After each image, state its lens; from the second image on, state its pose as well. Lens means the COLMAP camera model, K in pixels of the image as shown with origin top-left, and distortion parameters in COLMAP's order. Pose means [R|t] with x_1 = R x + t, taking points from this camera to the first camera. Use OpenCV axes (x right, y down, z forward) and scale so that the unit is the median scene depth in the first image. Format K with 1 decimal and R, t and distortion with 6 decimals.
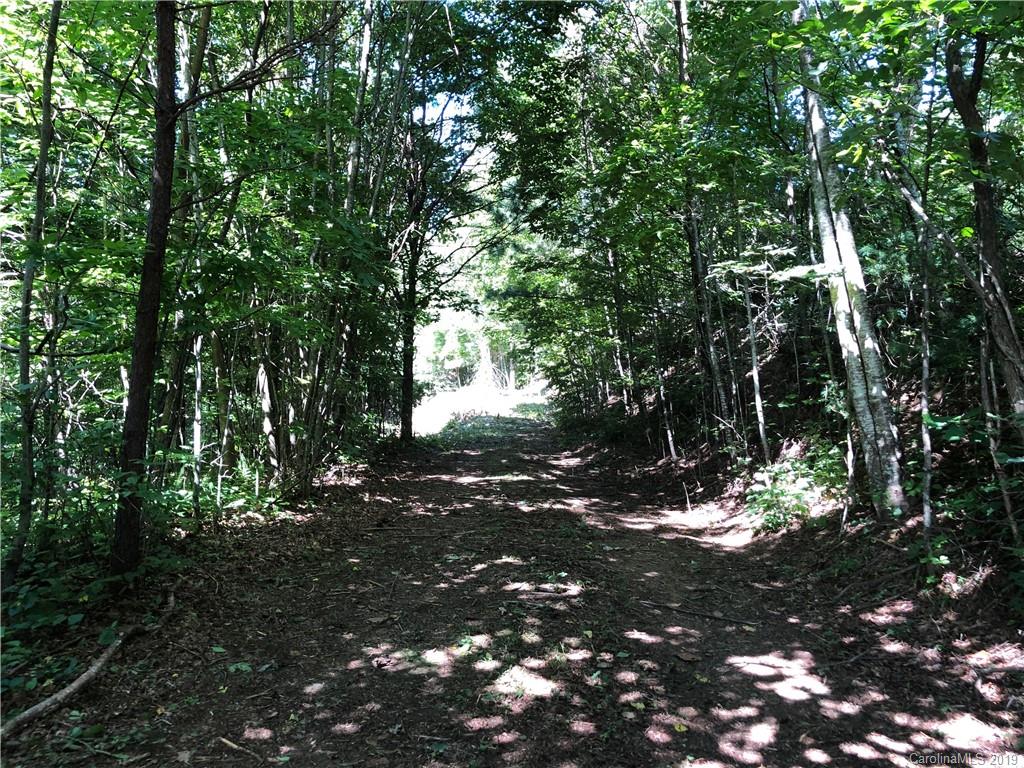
lens RADIAL K [[840.7, 0, 512.1], [0, 840.7, 384.5], [0, 0, 1]] dist [0.010934, -0.002227]
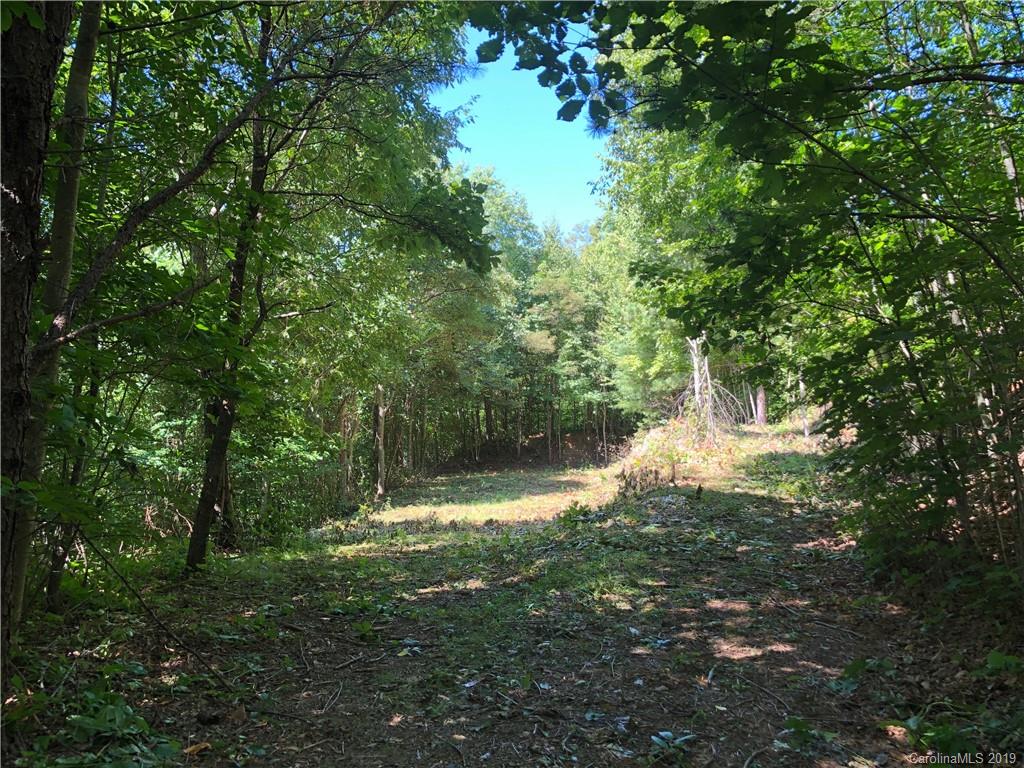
lens RADIAL K [[840.7, 0, 511.5], [0, 840.7, 381.9], [0, 0, 1]] dist [0.010934, -0.002227]
pose [[0.950610, -0.025994, -0.309298, 0.023134], [0.014028, 0.999067, -0.040850, -0.002018], [0.310071, 0.034493, 0.950088, 0.501905]]
